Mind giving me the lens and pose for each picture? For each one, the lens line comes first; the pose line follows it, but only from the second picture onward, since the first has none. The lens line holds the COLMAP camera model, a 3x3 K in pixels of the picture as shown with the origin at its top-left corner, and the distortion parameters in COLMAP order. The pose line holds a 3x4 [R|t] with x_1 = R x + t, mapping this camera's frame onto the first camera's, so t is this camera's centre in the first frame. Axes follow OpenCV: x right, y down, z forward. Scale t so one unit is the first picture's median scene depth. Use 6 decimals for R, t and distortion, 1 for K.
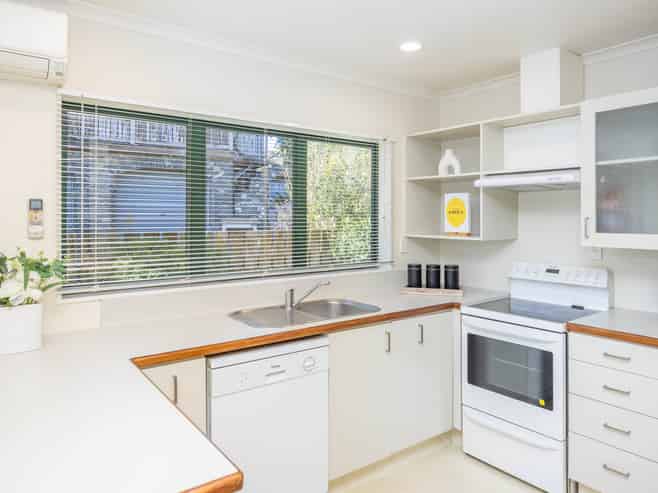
lens RADIAL K [[741.4, 0, 329.0], [0, 741.4, 246.5], [0, 0, 1]] dist [0.018380, 0.022585]
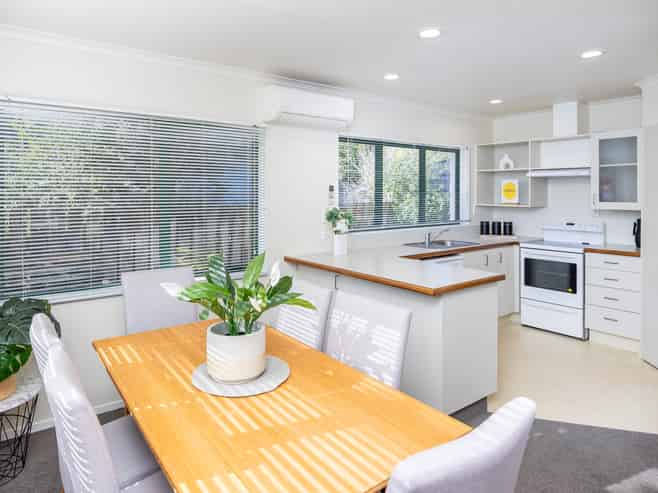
lens RADIAL K [[664.4, 0, 329.4], [0, 664.4, 225.7], [0, 0, 1]] dist [0.059528, -0.005366]
pose [[0.999891, -0.001136, 0.014690, -0.295410], [0.000999, 0.999956, 0.009333, 0.021289], [-0.014700, -0.009318, 0.999849, -0.589461]]
